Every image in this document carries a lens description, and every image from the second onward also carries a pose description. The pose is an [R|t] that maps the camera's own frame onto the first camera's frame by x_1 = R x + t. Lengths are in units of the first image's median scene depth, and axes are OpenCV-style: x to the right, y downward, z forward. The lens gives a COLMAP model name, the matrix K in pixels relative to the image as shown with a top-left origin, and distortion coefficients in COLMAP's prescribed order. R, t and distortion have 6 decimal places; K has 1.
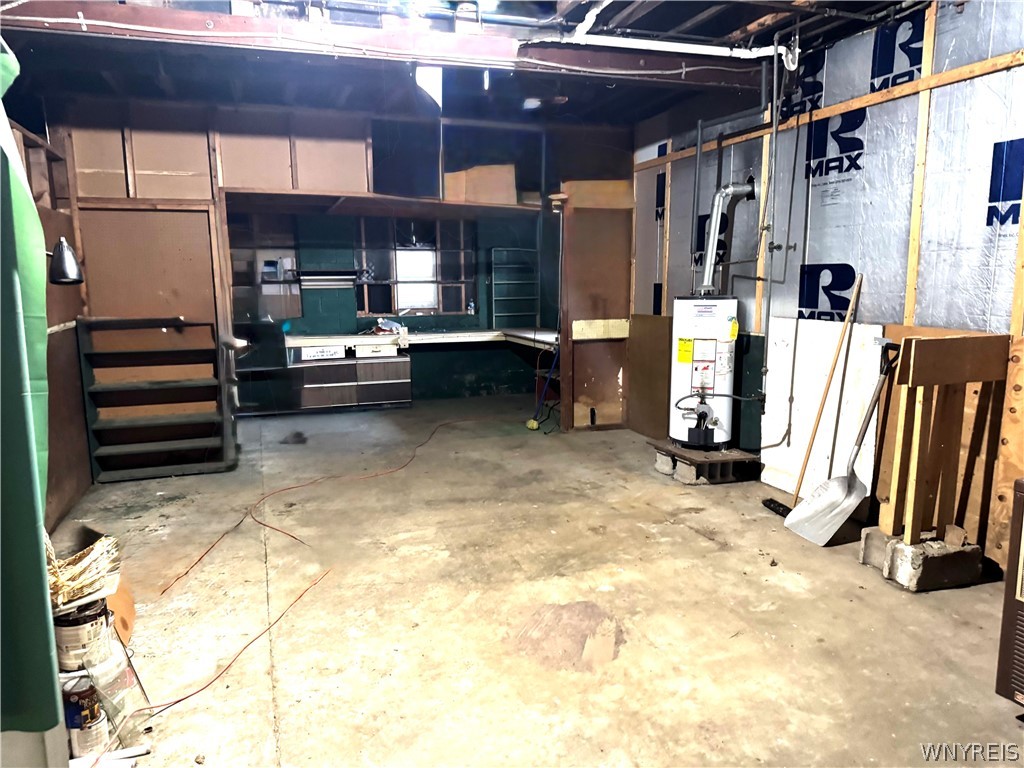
lens RADIAL K [[726.1, 0, 515.0], [0, 726.1, 388.4], [0, 0, 1]] dist [-0.002726, -0.019409]
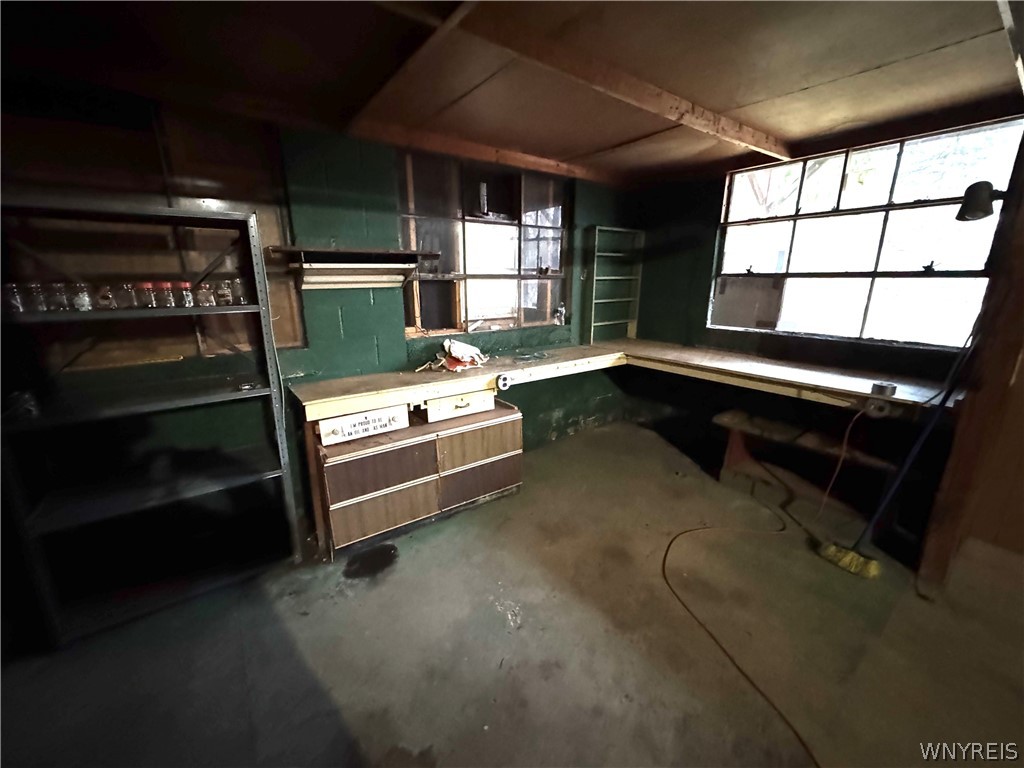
lens RADIAL K [[411.1, 0, 501.9], [0, 411.1, 382.2], [0, 0, 1]] dist [0.000155, -0.000813]
pose [[0.965060, -0.061049, 0.254818, -0.226816], [0.035019, 0.993806, 0.105469, -0.094851], [-0.259678, -0.092861, 0.961220, 0.662323]]
